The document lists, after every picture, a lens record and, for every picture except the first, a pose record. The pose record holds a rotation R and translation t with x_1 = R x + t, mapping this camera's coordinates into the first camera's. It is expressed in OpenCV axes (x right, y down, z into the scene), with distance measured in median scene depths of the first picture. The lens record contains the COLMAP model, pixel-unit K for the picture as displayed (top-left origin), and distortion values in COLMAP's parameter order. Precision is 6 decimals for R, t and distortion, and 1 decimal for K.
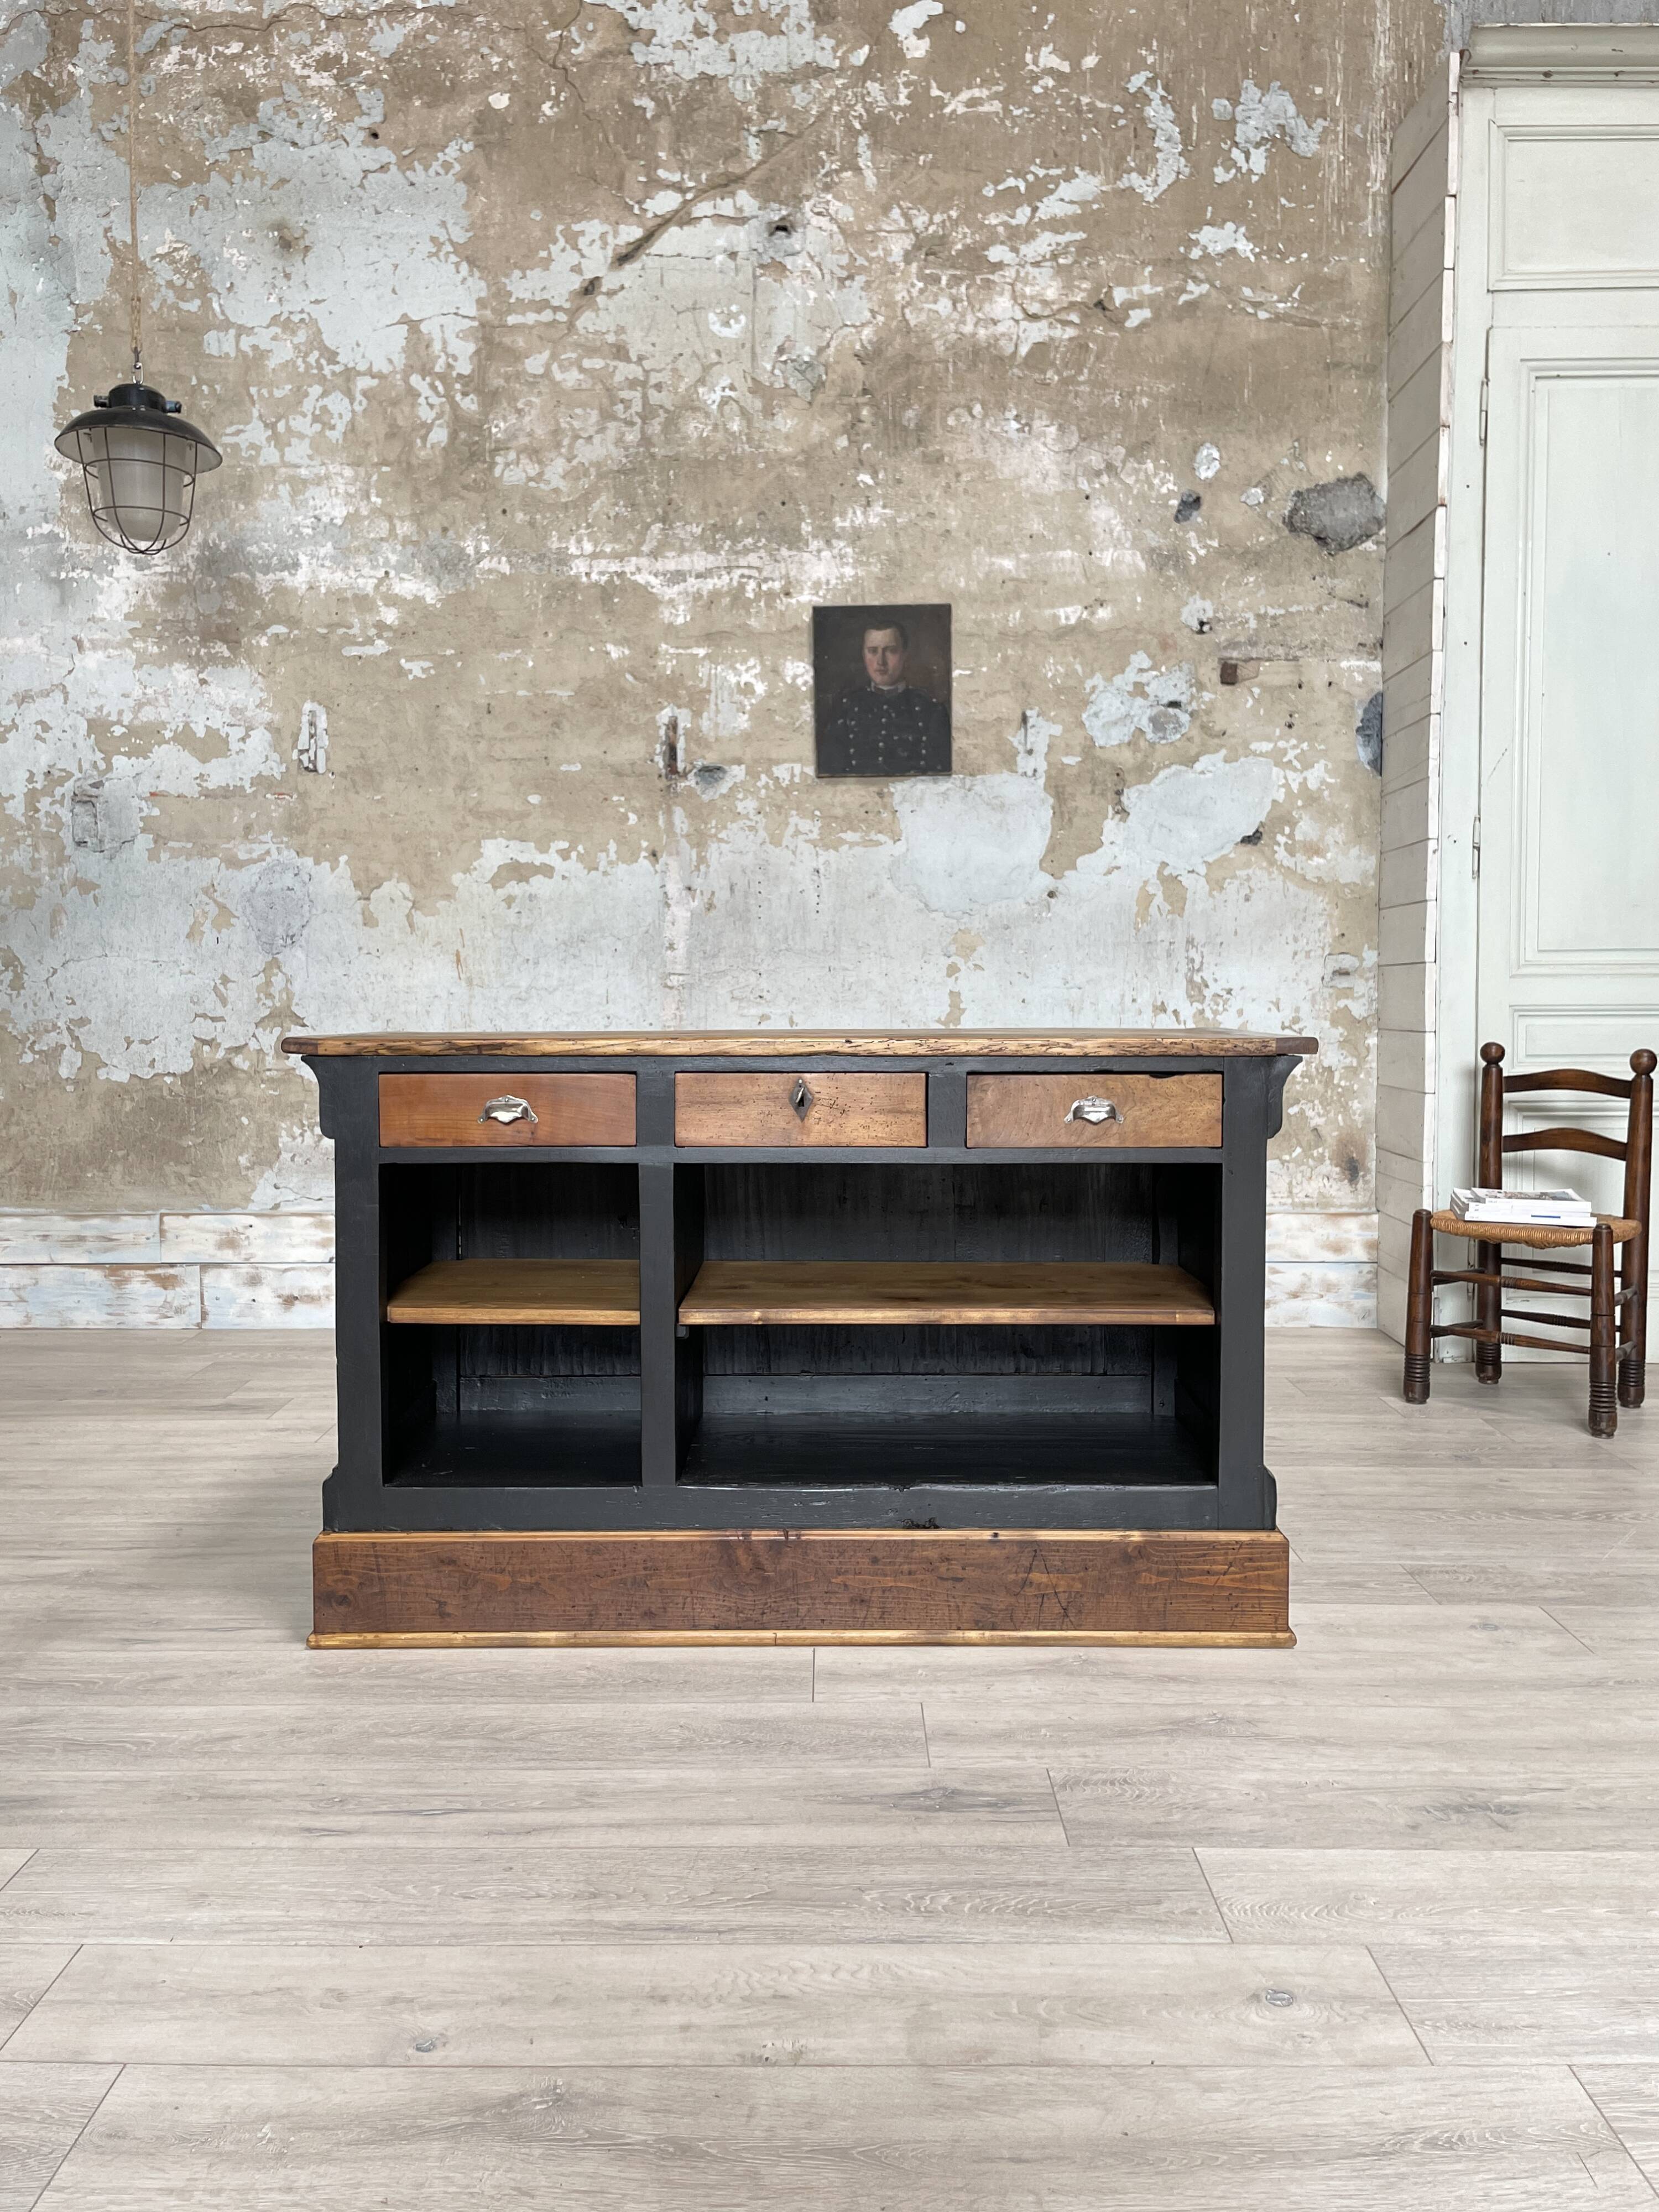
lens RADIAL K [[1740.6, 0, 829.4], [0, 1740.6, 1101.5], [0, 0, 1]] dist [0.085770, -0.113251]
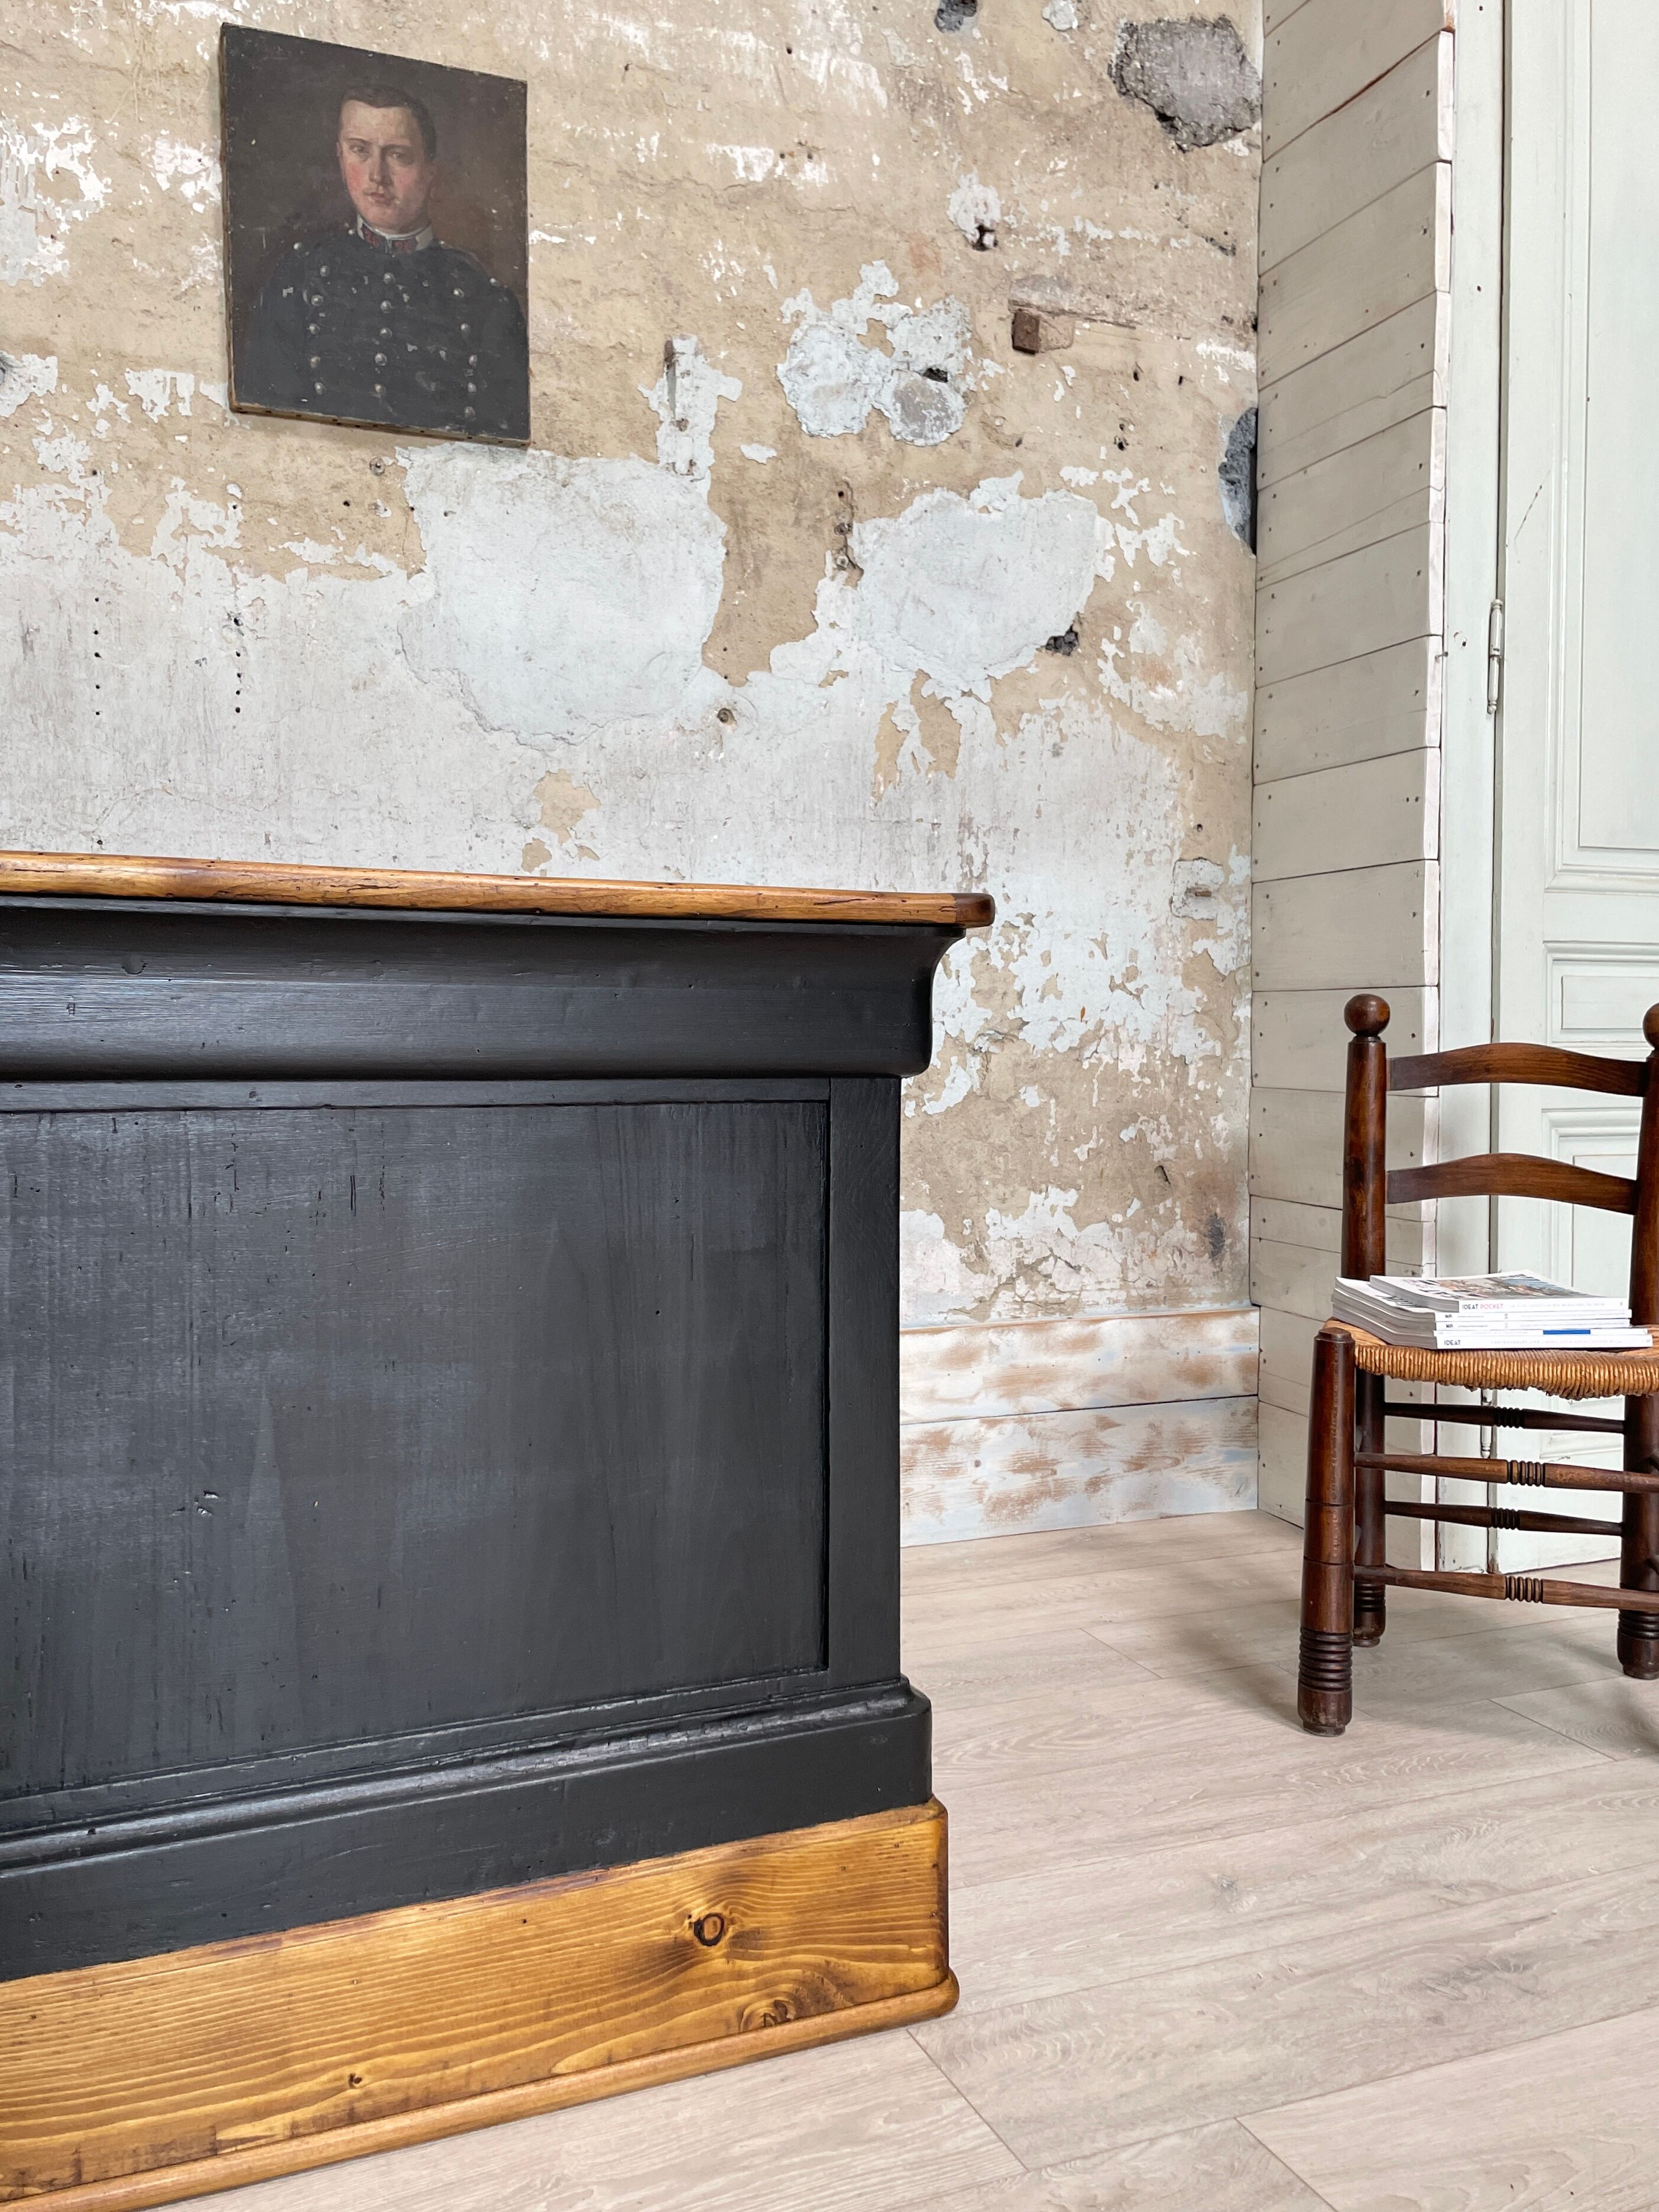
lens RADIAL K [[1816.7, 0, 837.4], [0, 1816.7, 1112.0], [0, 0, 1]] dist [0.083619, -0.113640]
pose [[0.915529, -0.010460, 0.402116, -0.057508], [0.017850, 0.999734, -0.014635, 0.004998], [-0.401856, 0.020577, 0.915472, 0.508668]]
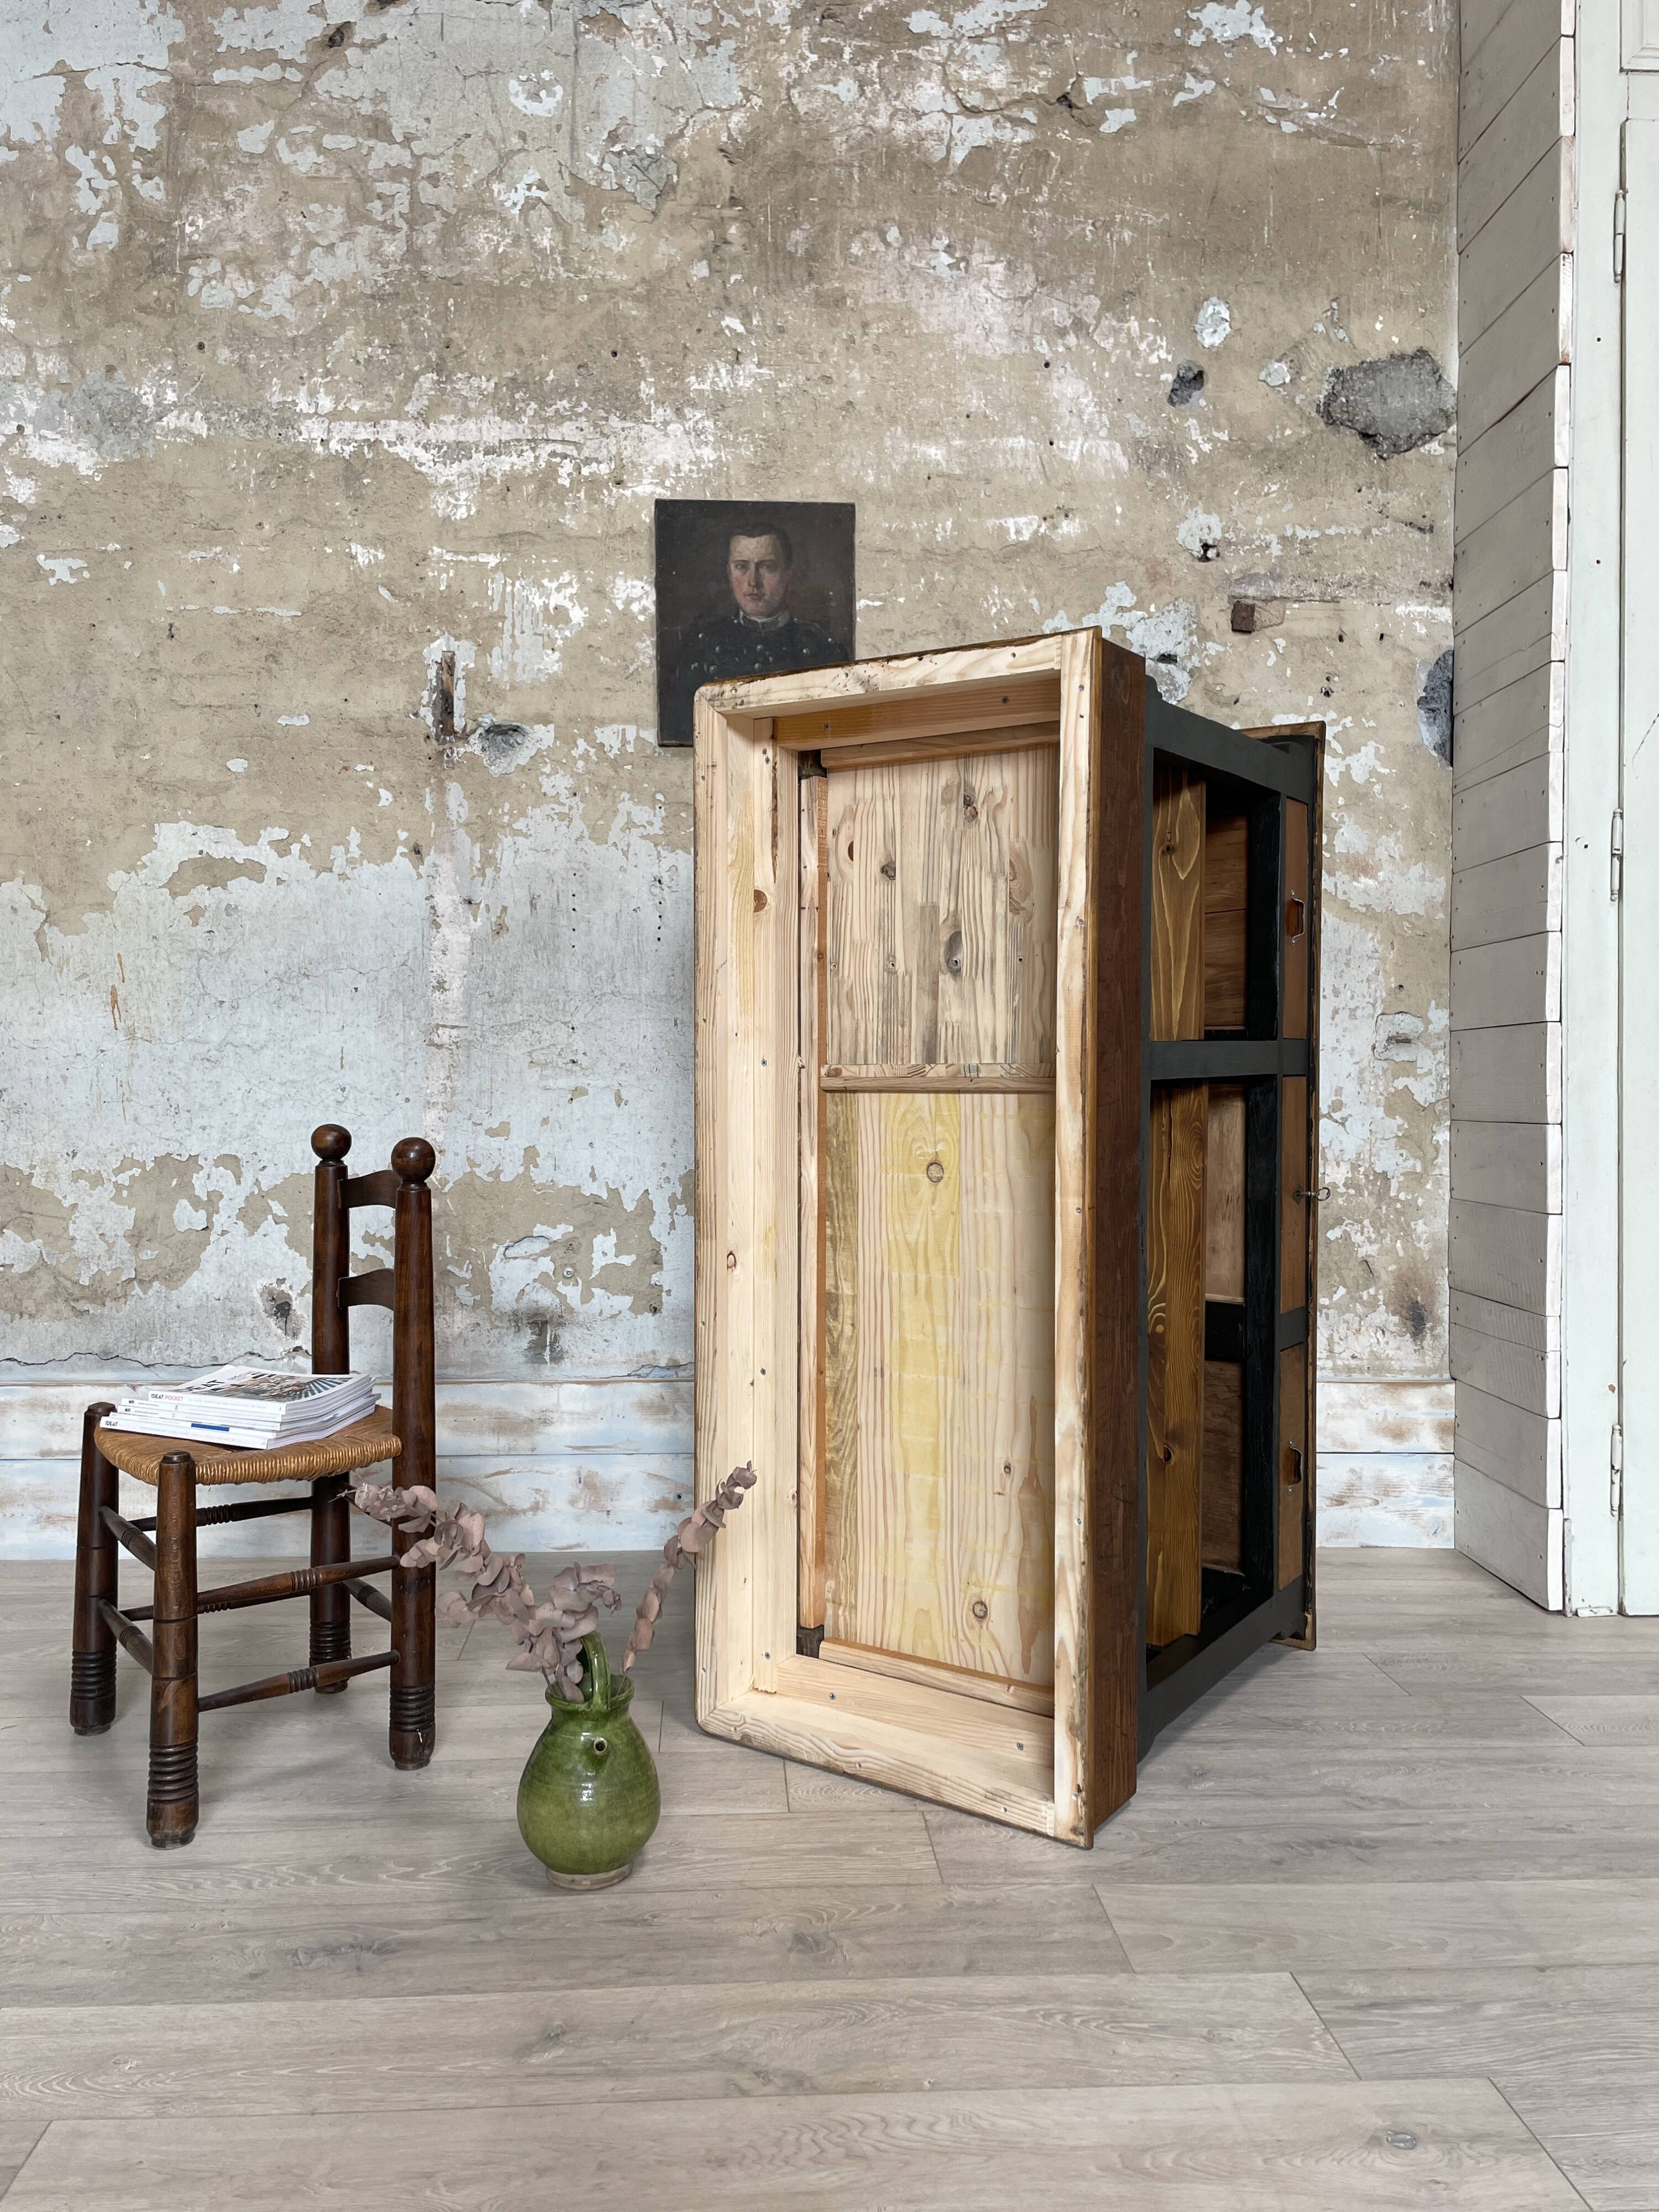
lens RADIAL K [[1712.9, 0, 837.5], [0, 1712.9, 1101.7], [0, 0, 1]] dist [0.083548, -0.108904]
pose [[0.997294, 0.012019, 0.072524, 0.015512], [-0.007893, 0.998348, -0.056905, -0.007125], [-0.073088, 0.056179, 0.995742, 0.327077]]
